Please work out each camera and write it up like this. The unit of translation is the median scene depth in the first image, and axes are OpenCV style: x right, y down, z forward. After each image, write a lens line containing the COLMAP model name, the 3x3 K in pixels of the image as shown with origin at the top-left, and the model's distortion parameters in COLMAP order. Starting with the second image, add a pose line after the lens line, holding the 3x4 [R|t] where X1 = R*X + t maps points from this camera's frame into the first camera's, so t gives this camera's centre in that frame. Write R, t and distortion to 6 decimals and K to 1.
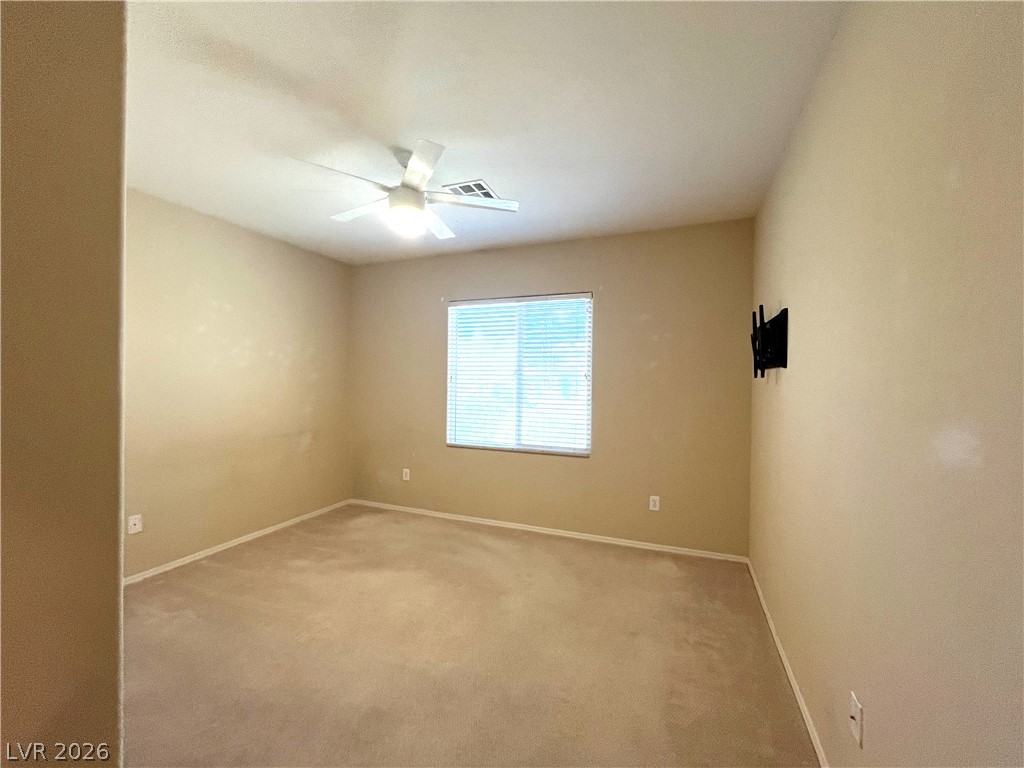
lens RADIAL K [[415.8, 0, 515.5], [0, 415.8, 385.5], [0, 0, 1]] dist [-0.003865, -0.000241]
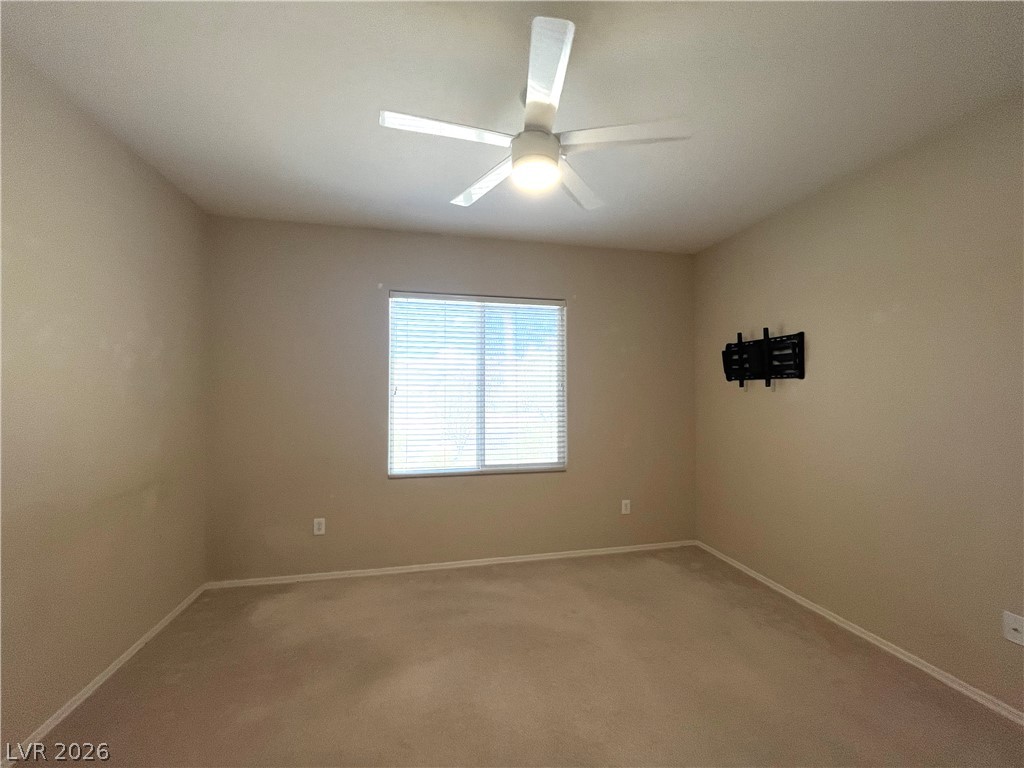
lens RADIAL K [[415.8, 0, 515.5], [0, 415.8, 385.5], [0, 0, 1]] dist [-0.003865, -0.000241]
pose [[0.824239, -0.002356, 0.566237, -0.463091], [0.015837, 0.999696, -0.018893, -0.007823], [-0.566020, 0.024540, 0.824026, 0.267777]]
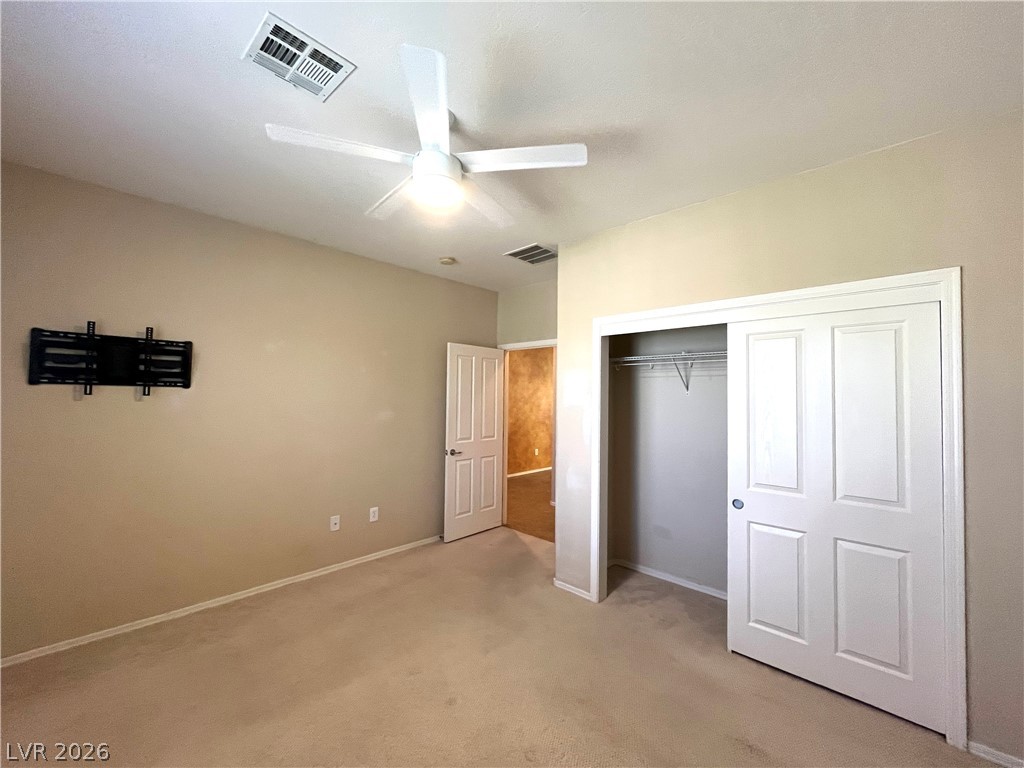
lens RADIAL K [[415.8, 0, 515.5], [0, 415.8, 385.5], [0, 0, 1]] dist [-0.003865, -0.000241]
pose [[-0.932381, -0.013669, 0.361219, -0.442520], [-0.020132, 0.999697, -0.014137, -0.031148], [-0.360916, -0.020454, -0.932374, 1.067935]]
